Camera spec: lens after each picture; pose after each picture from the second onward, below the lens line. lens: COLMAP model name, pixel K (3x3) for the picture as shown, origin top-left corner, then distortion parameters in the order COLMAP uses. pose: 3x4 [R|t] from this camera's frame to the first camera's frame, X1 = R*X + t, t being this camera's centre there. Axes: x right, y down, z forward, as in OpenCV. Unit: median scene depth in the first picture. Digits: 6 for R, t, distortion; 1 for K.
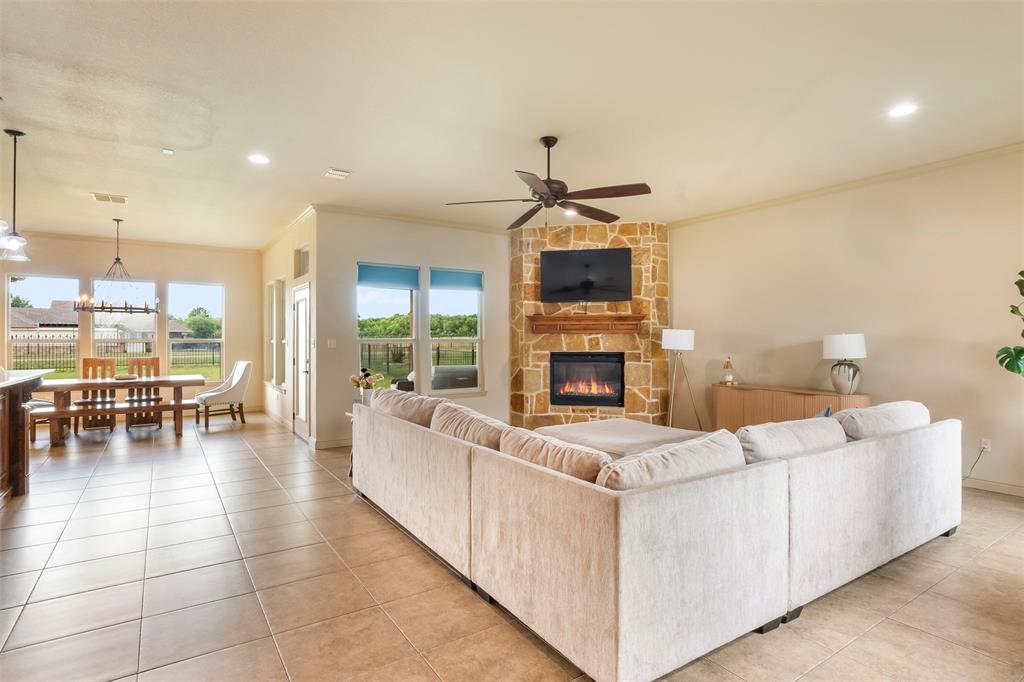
lens RADIAL K [[530.0, 0, 512.0], [0, 530.0, 341.0], [0, 0, 1]] dist [0.013920, -0.000008]
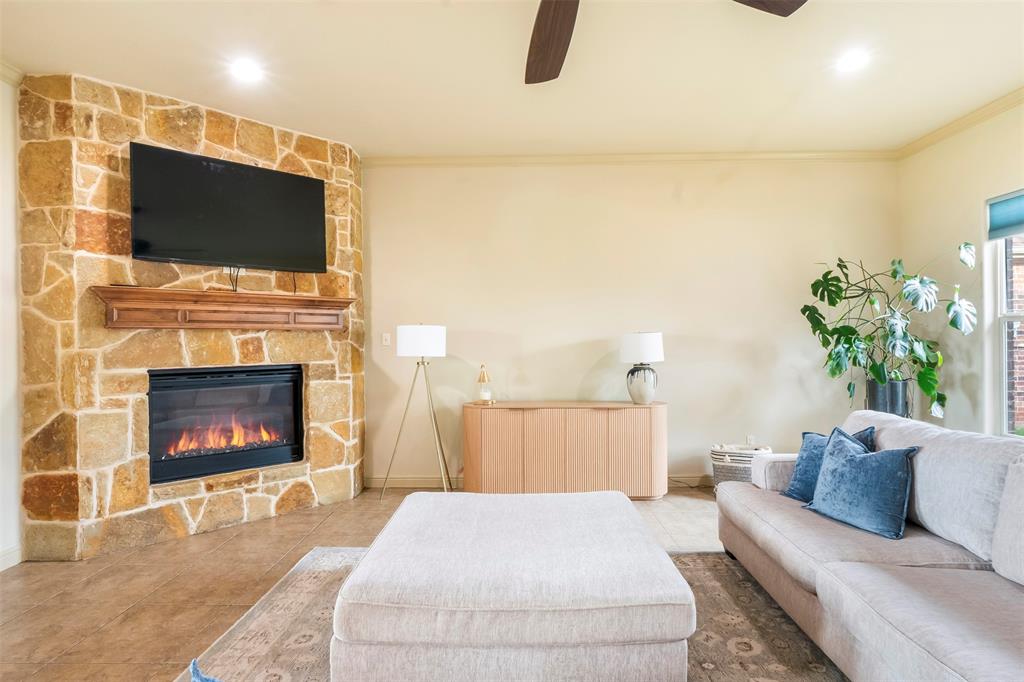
lens RADIAL K [[543.6, 0, 512.0], [0, 543.6, 341.0], [0, 0, 1]] dist [-0.000159, -0.000605]
pose [[0.570705, -0.005033, 0.821140, -0.135584], [0.008832, 0.999961, -0.000009, -0.001432], [-0.821108, 0.007257, 0.570727, 0.481209]]
